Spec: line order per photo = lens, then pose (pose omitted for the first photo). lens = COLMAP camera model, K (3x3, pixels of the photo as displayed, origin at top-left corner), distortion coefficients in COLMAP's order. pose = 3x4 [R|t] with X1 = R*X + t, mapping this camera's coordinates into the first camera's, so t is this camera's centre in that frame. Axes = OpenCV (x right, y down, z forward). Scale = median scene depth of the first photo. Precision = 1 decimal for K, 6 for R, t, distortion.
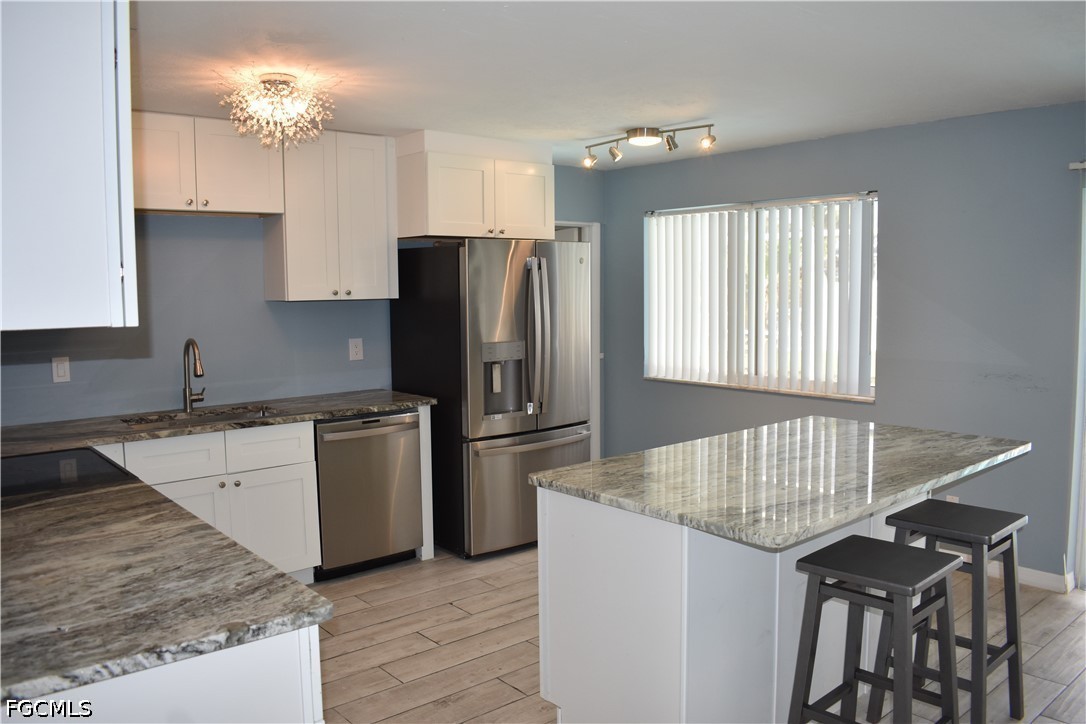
lens RADIAL K [[847.5, 0, 543.0], [0, 847.5, 362.0], [0, 0, 1]] dist [-0.090209, -0.002472]
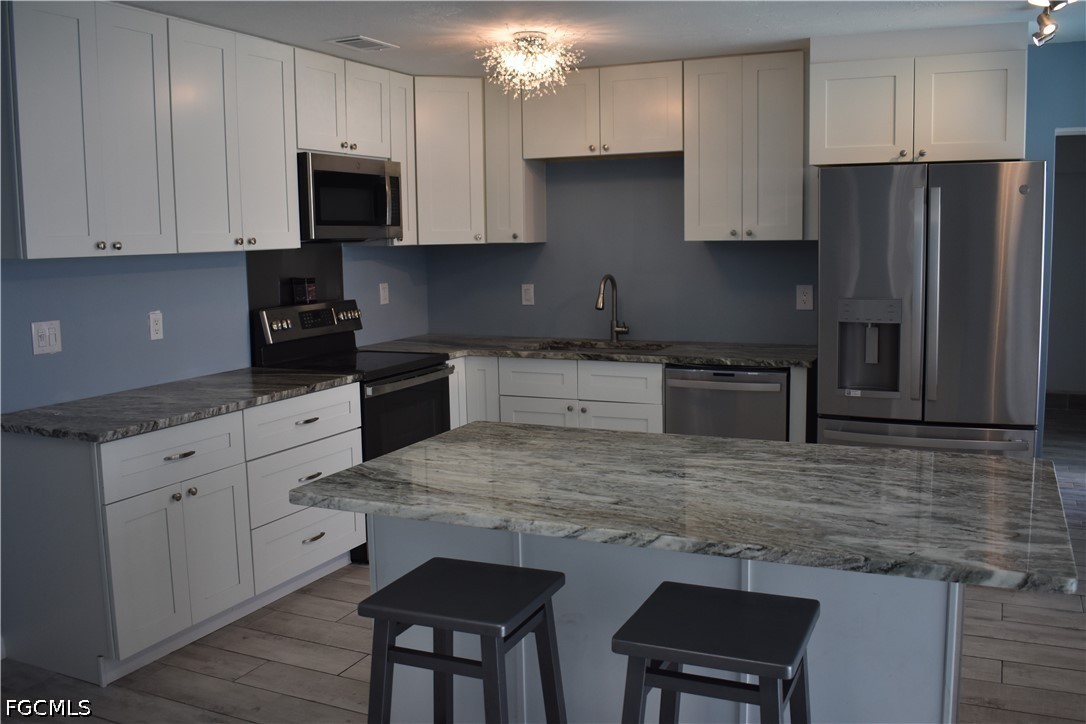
lens RADIAL K [[1006.1, 0, 543.0], [0, 1006.1, 362.0], [0, 0, 1]] dist [-0.001017, -0.001809]
pose [[0.436879, 0.122639, -0.891121, 0.714923], [-0.070839, 0.992276, 0.101831, -0.042477], [0.896726, 0.018638, 0.442193, 0.350901]]
